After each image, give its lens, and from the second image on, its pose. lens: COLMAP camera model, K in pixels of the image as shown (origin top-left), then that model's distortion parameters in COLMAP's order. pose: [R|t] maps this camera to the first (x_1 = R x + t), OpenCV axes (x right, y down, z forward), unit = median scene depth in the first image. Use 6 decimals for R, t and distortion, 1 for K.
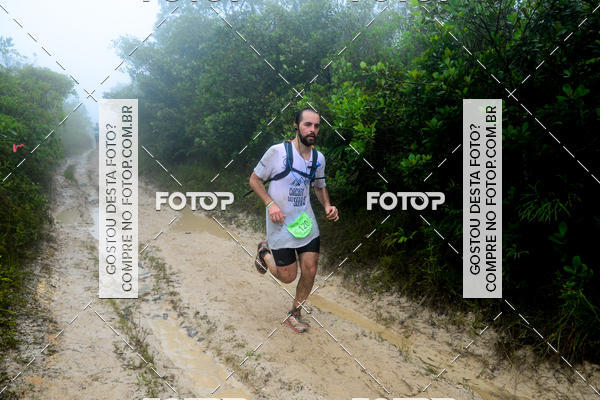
lens RADIAL K [[516.3, 0, 308.7], [0, 516.3, 208.6], [0, 0, 1]] dist [-0.080979, 0.109220]
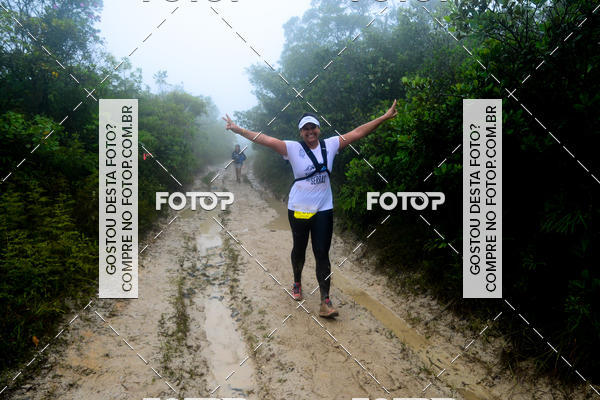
lens RADIAL K [[464.2, 0, 303.9], [0, 464.2, 209.0], [0, 0, 1]] dist [-0.106473, 0.084326]
pose [[0.960596, 0.036986, -0.275478, 0.173071], [-0.040296, 0.999168, -0.006361, 0.003566], [0.275014, 0.017211, 0.961286, 0.025618]]
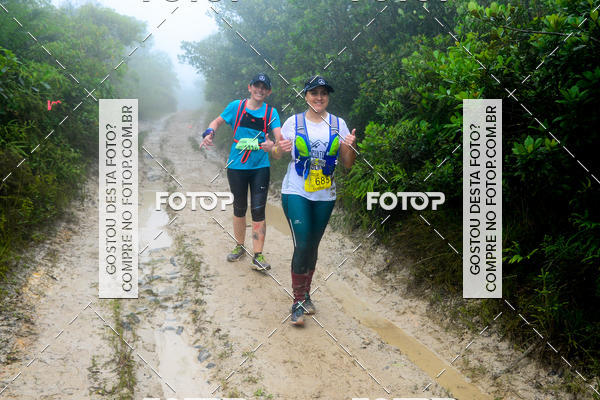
lens RADIAL K [[674.9, 0, 309.0], [0, 674.9, 207.3], [0, 0, 1]] dist [0.039204, 0.000000]
pose [[0.973360, 0.074409, -0.216874, 0.107867], [-0.072701, 0.997228, 0.015856, -0.004160], [0.217452, 0.000333, 0.976071, 0.042791]]
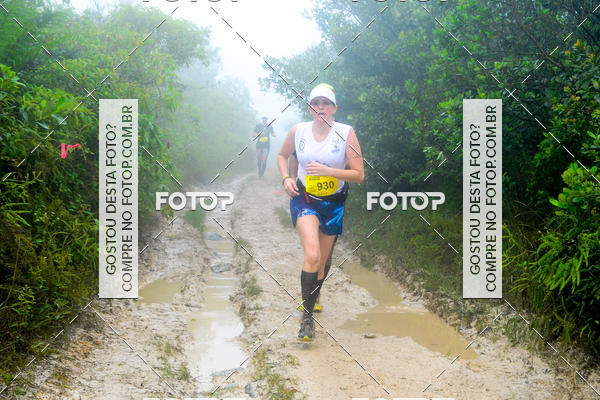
lens RADIAL K [[1094.3, 0, 314.7], [0, 1094.3, 209.4], [0, 0, 1]] dist [0.173677, 0.000000]
pose [[0.933623, 0.034017, -0.356639, 0.109199], [-0.067687, 0.994302, -0.082354, 0.026658], [0.351805, 0.101027, 0.930606, 0.046754]]
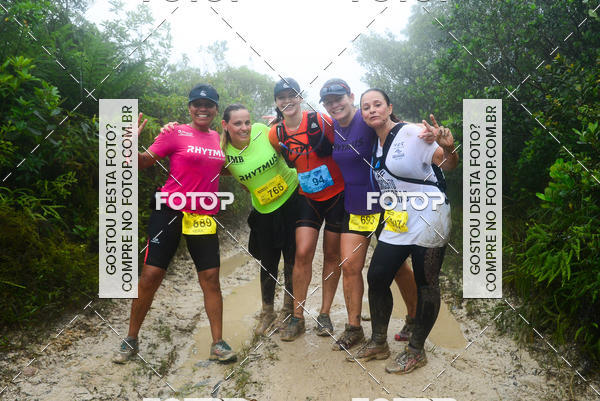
lens RADIAL K [[576.3, 0, 308.6], [0, 576.3, 211.3], [0, 0, 1]] dist [-0.010262, 0.000000]
pose [[0.874312, 0.035917, -0.484034, -0.012075], [-0.074754, 0.995324, -0.061172, -0.030463], [0.479574, 0.089667, 0.872908, 0.674020]]
